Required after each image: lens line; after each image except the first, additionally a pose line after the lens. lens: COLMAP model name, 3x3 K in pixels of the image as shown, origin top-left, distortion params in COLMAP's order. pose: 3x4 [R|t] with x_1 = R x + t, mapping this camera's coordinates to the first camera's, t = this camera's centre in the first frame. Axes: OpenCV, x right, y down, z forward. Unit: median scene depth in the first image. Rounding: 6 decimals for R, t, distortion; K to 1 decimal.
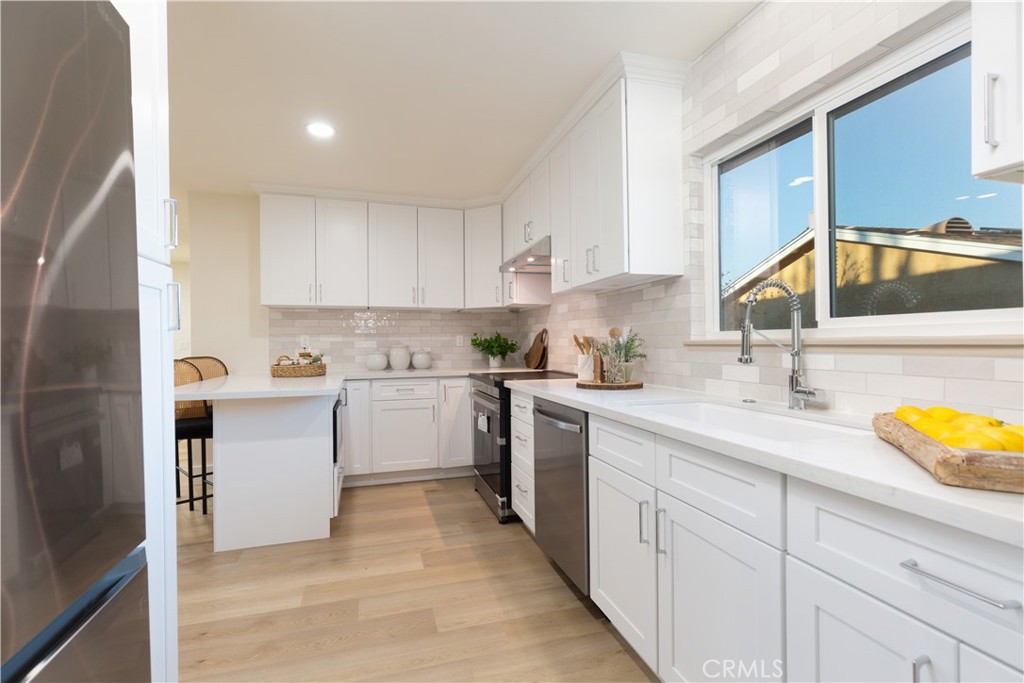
lens RADIAL K [[461.9, 0, 523.0], [0, 461.9, 344.2], [0, 0, 1]] dist [0.004080, 0.000550]
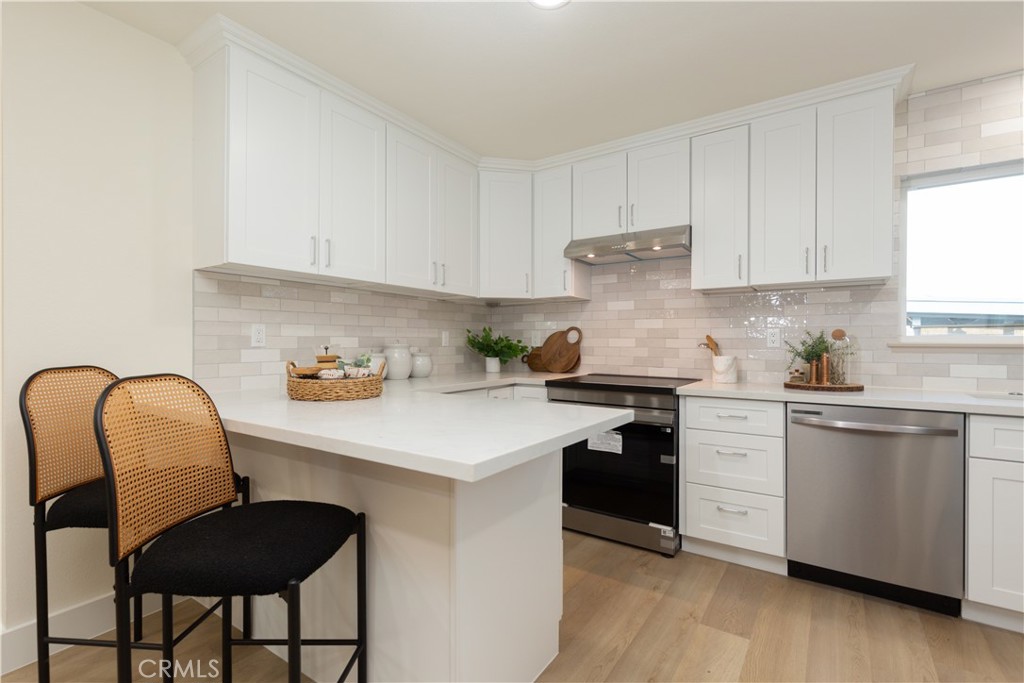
lens RADIAL K [[461.9, 0, 500.4], [0, 461.9, 346.3], [0, 0, 1]] dist [0.004080, 0.000550]
pose [[0.795275, 0.008144, 0.606194, -0.611073], [-0.009339, 0.999956, -0.001181, 0.005655], [-0.606177, -0.004722, 0.795316, 0.394161]]
